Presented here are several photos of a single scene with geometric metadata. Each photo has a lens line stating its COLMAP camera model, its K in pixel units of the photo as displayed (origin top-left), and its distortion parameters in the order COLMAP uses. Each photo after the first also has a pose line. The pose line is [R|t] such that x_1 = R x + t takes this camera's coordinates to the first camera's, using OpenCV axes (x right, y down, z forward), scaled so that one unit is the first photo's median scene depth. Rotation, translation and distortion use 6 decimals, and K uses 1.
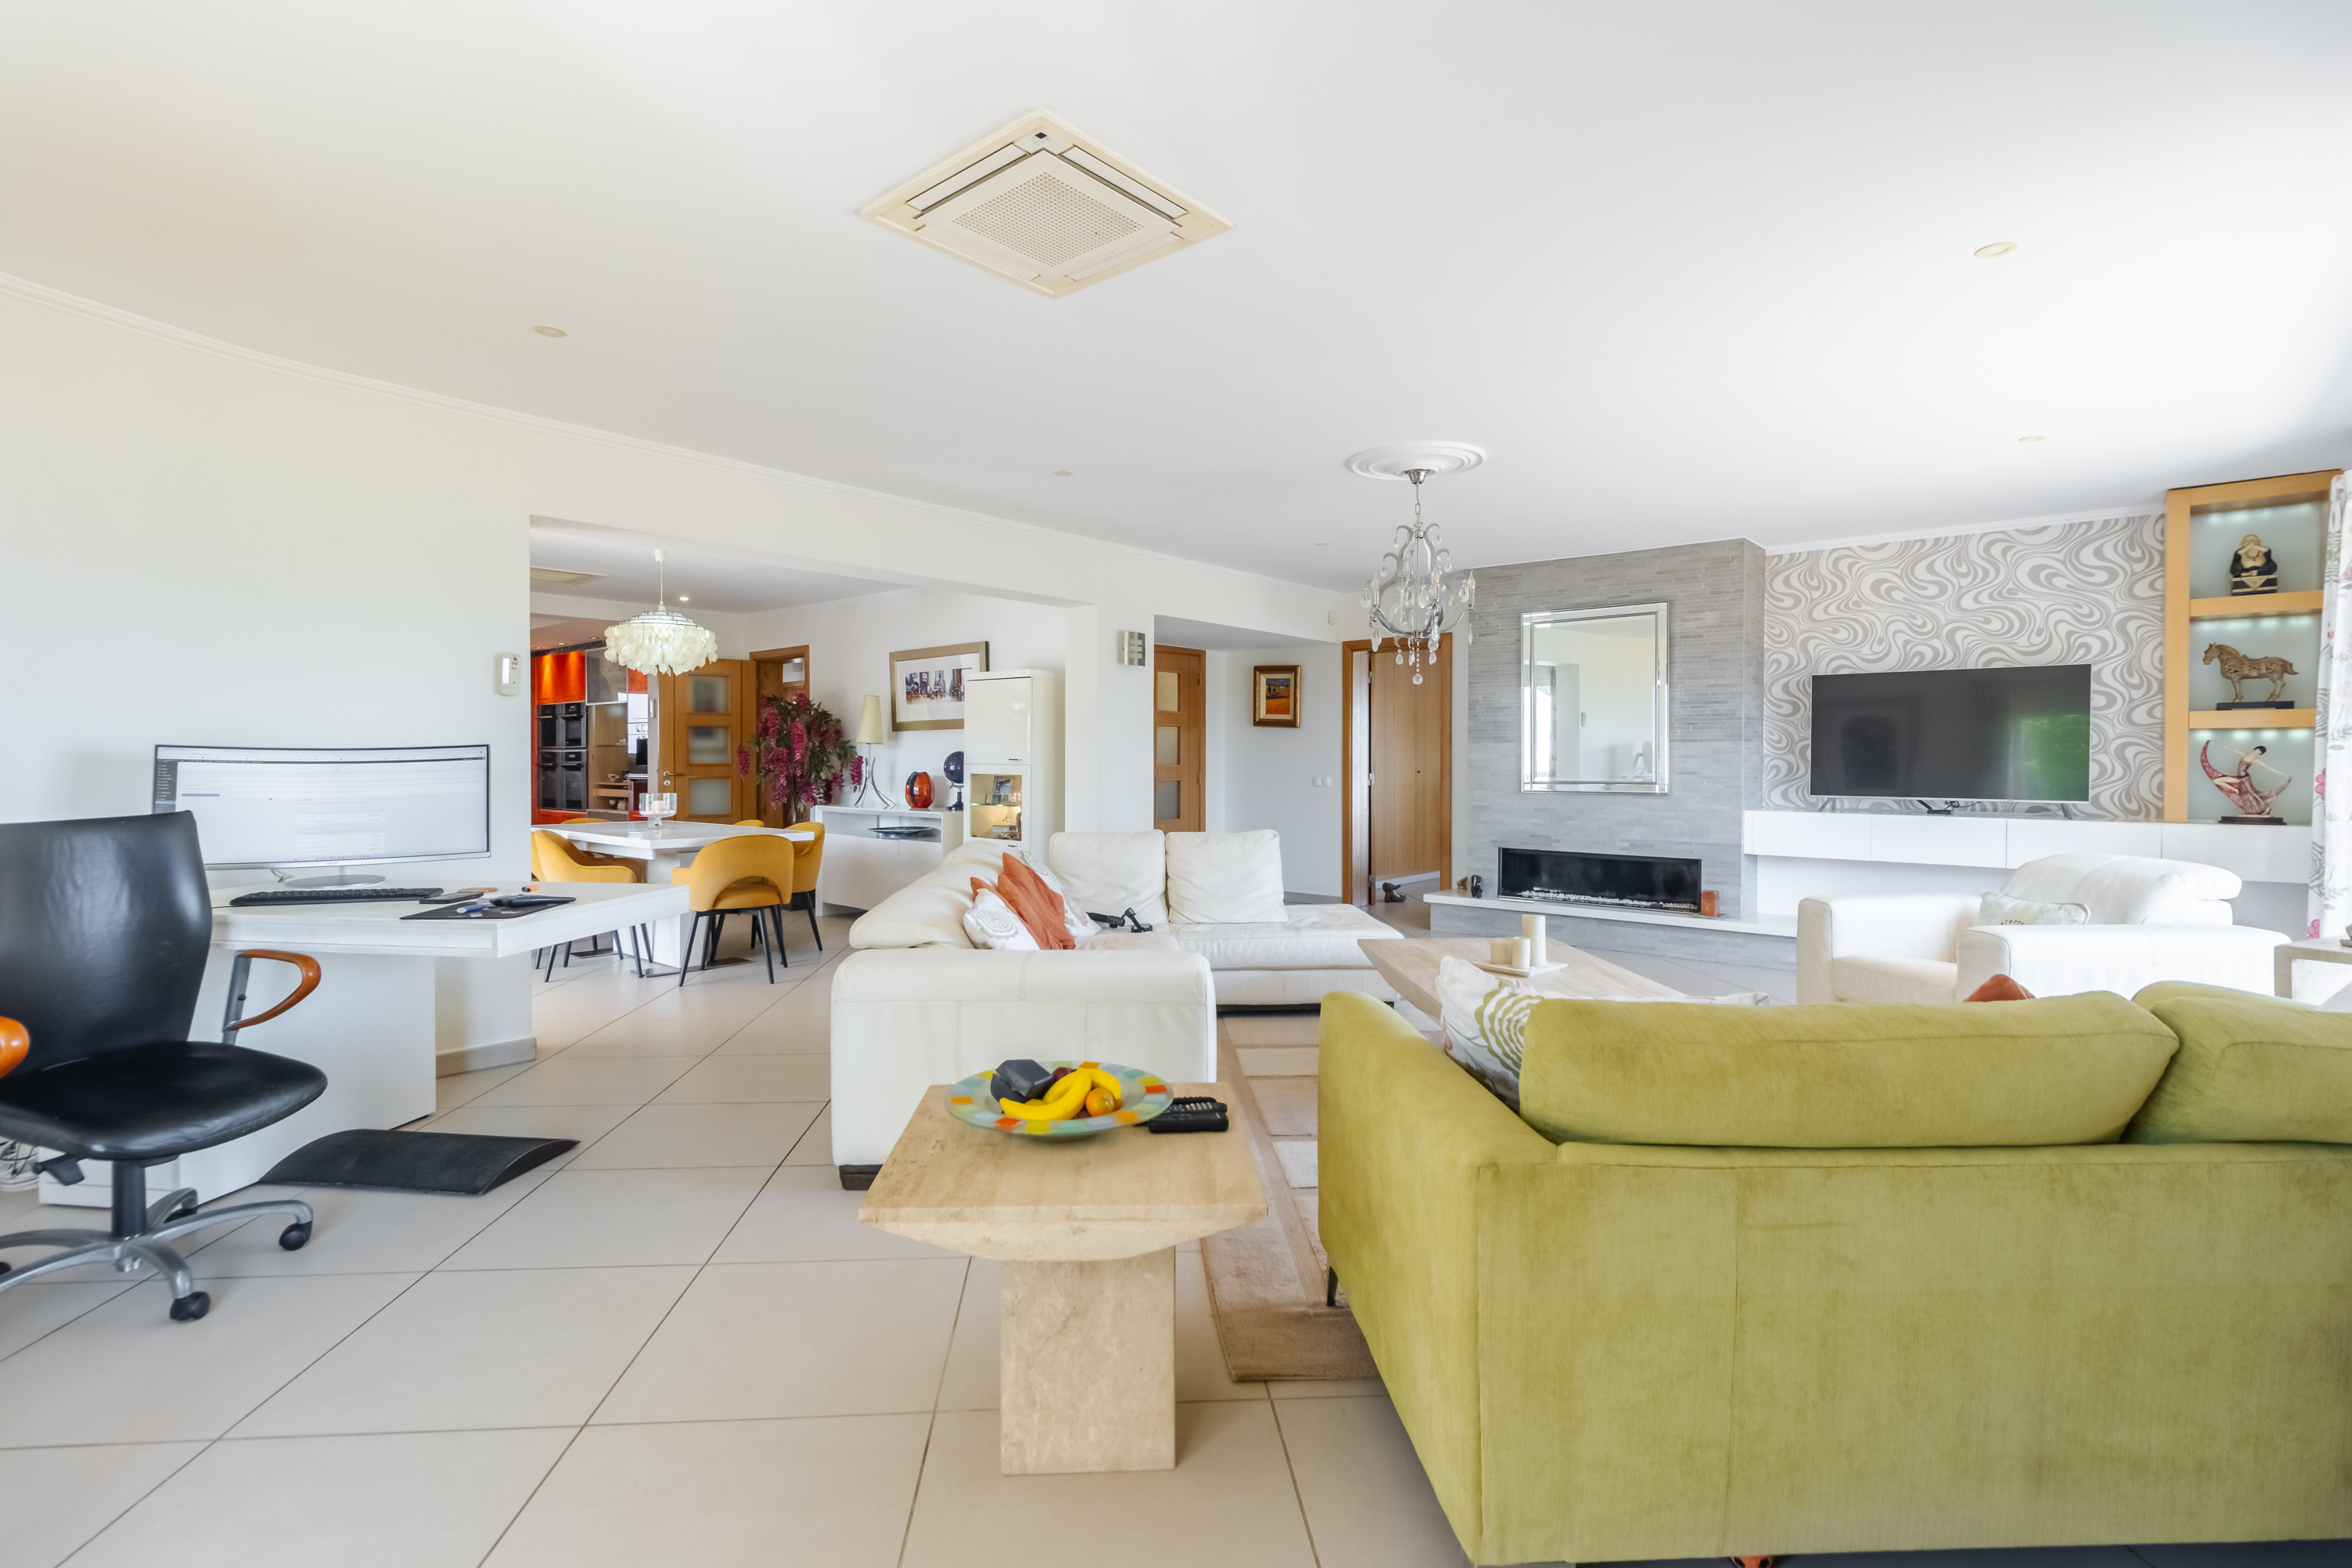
lens RADIAL K [[1090.3, 0, 1192.4], [0, 1090.3, 771.7], [0, 0, 1]] dist [0.002151, 0.000160]
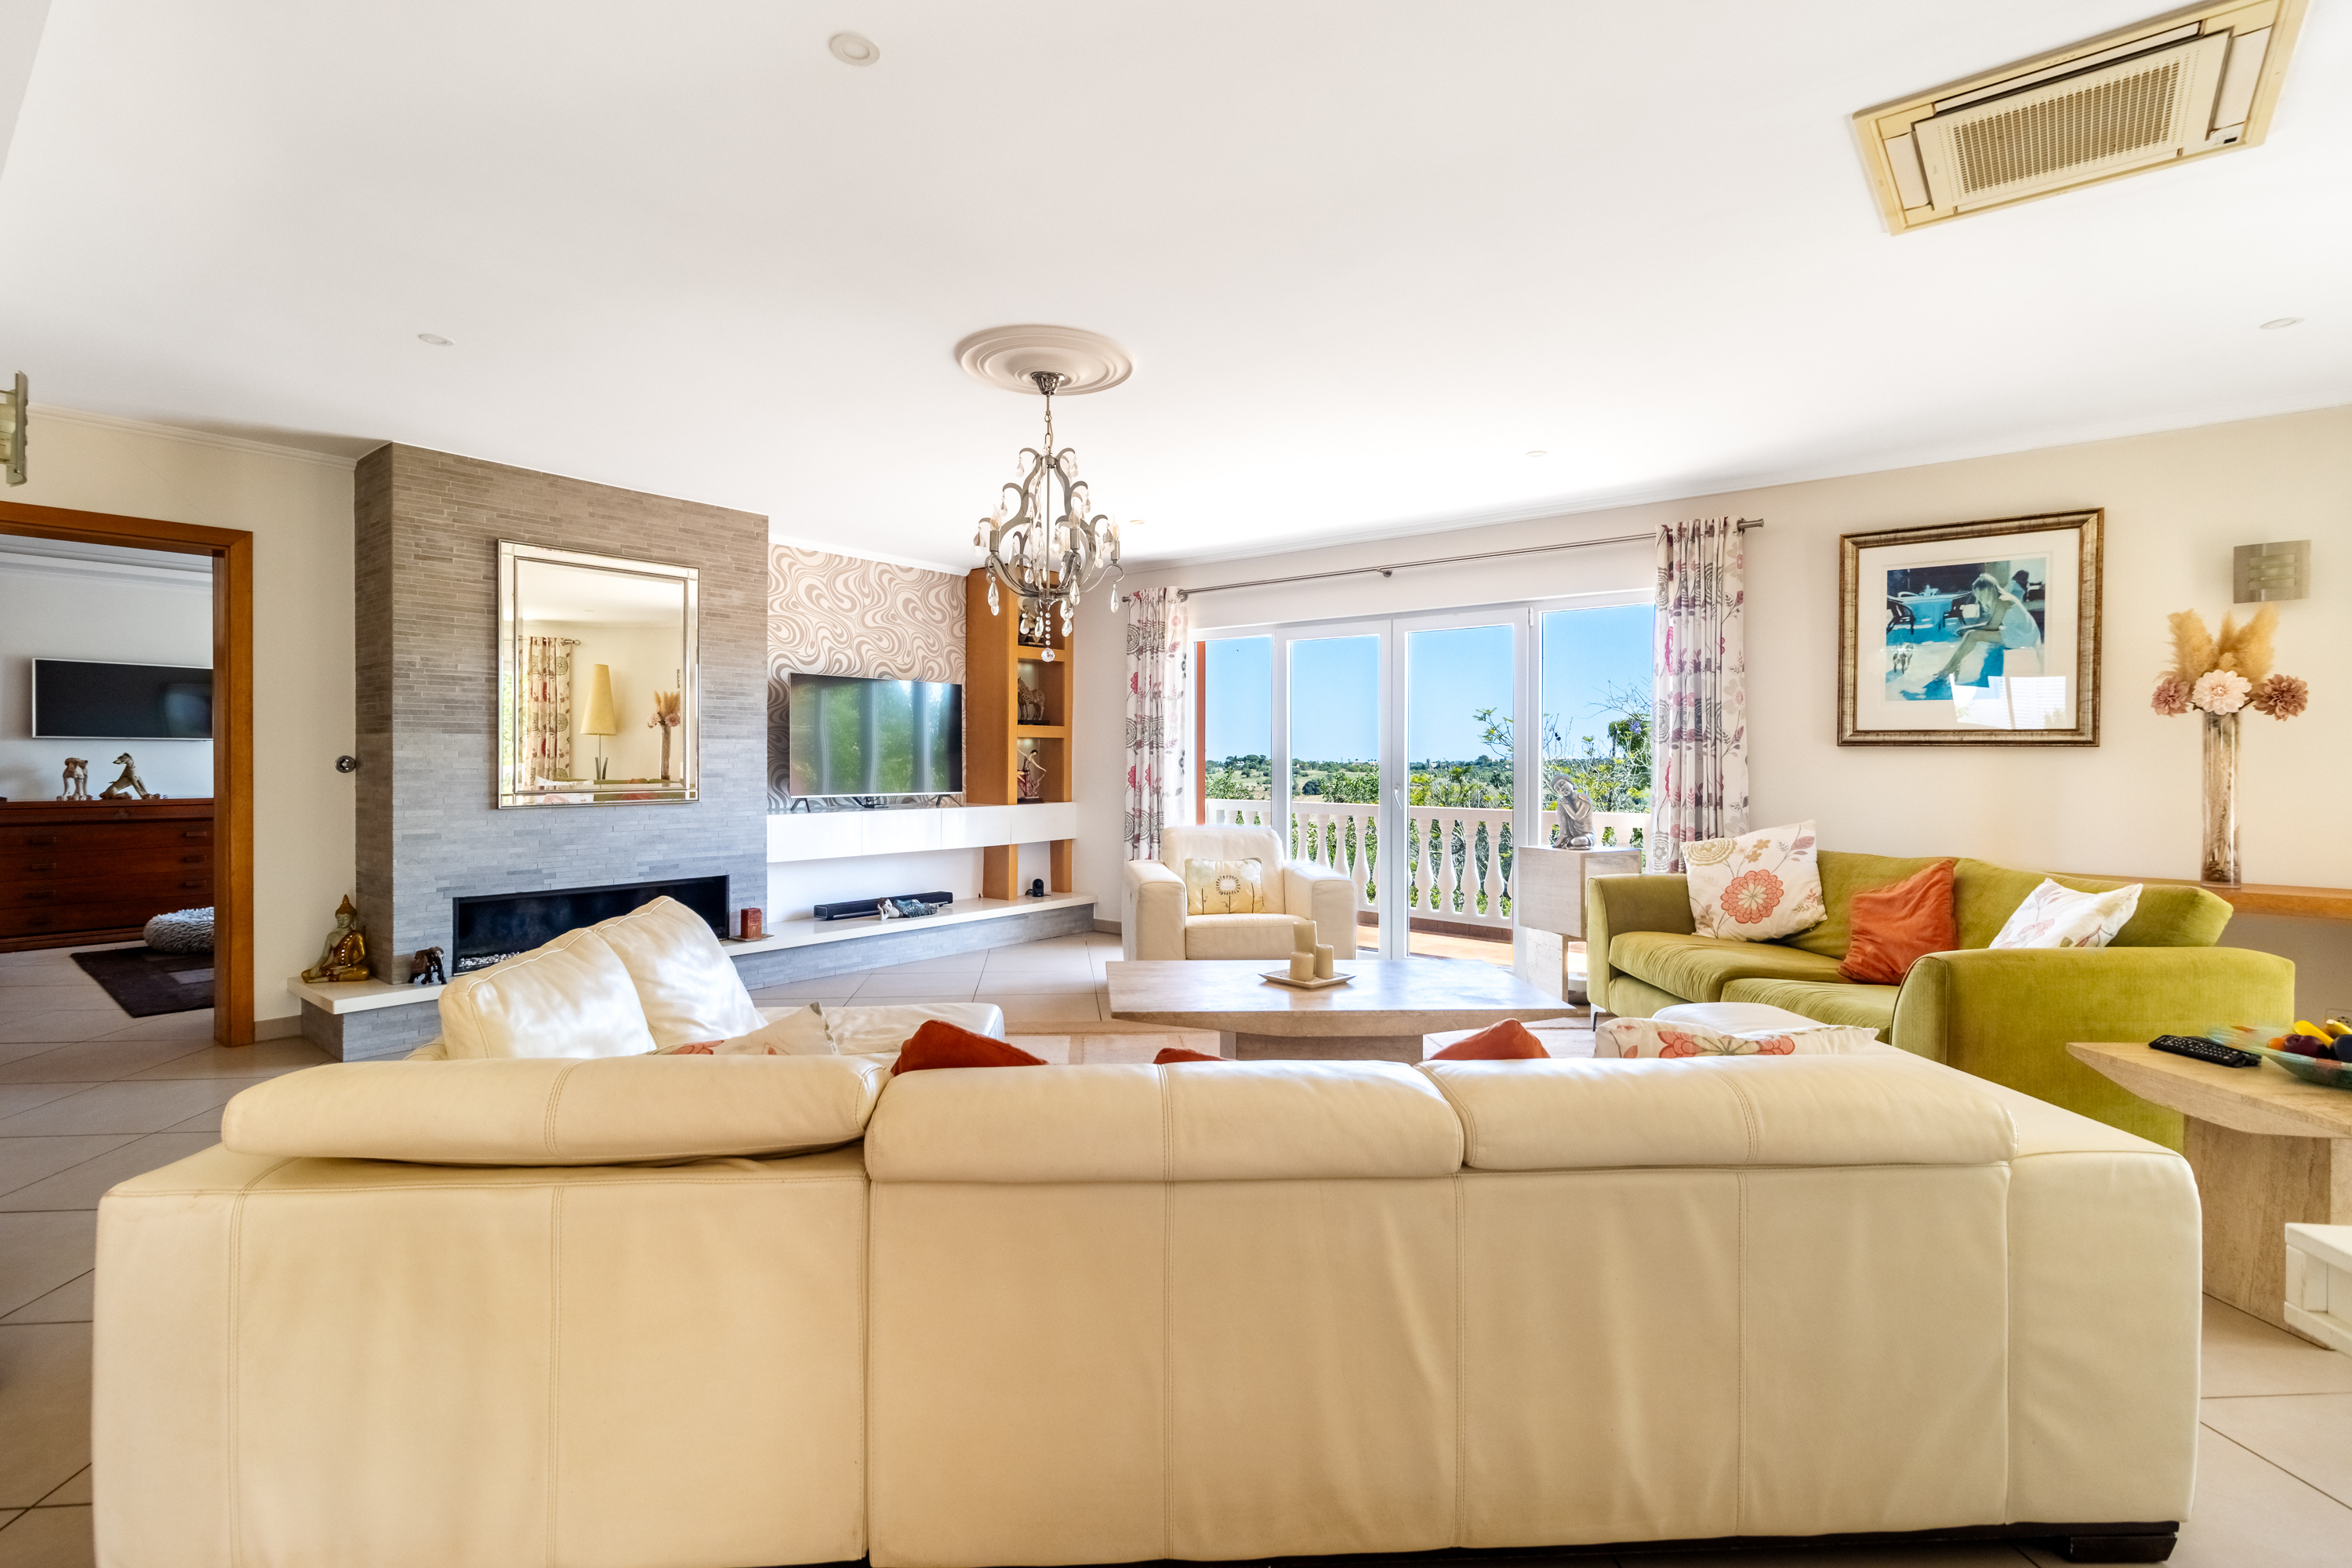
lens RADIAL K [[1090.3, 0, 1155.1], [0, 1090.3, 757.3], [0, 0, 1]] dist [0.002151, 0.000160]
pose [[0.017415, 0.000796, 0.999848, -0.375296], [0.006842, 0.999976, -0.000915, -0.009427], [-0.999825, 0.006857, 0.017409, 0.625529]]
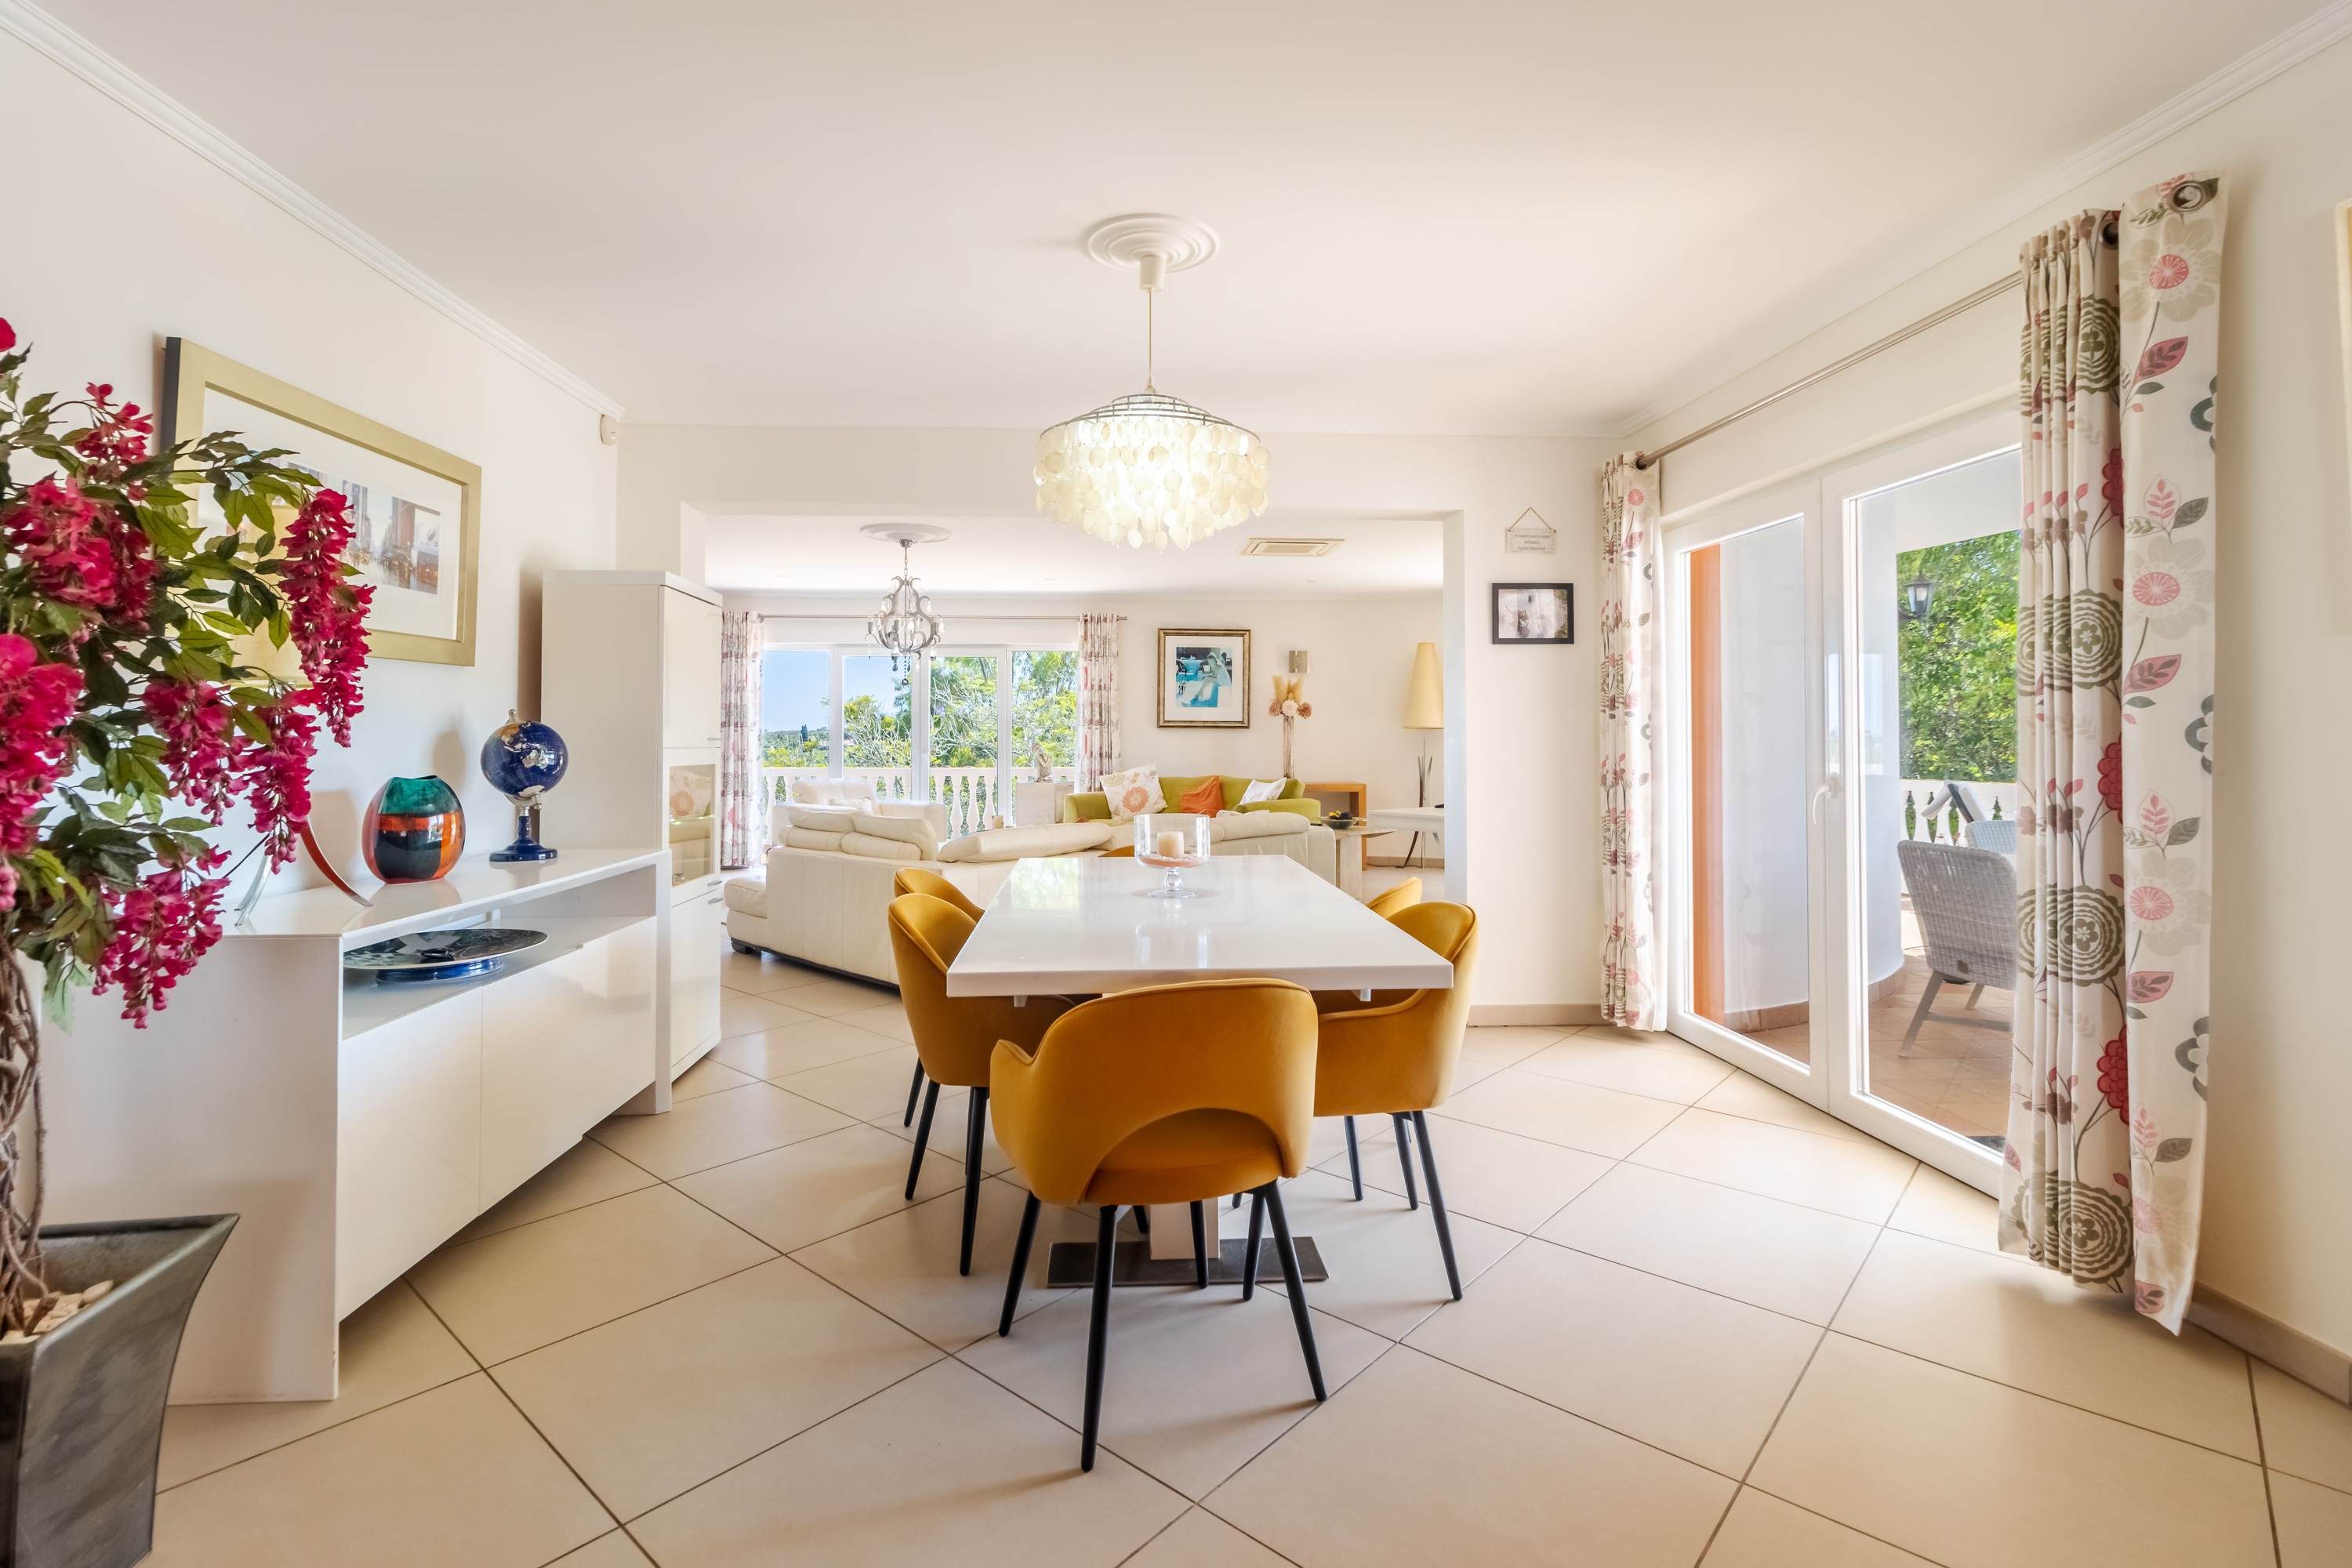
lens RADIAL K [[1090.3, 0, 1159.9], [0, 1090.3, 710.8], [0, 0, 1]] dist [0.002151, 0.000160]
pose [[-0.676609, 0.014525, 0.736199, -0.773492], [0.007314, 0.999889, -0.013006, -0.018217], [-0.736306, -0.003415, -0.676640, 1.217715]]
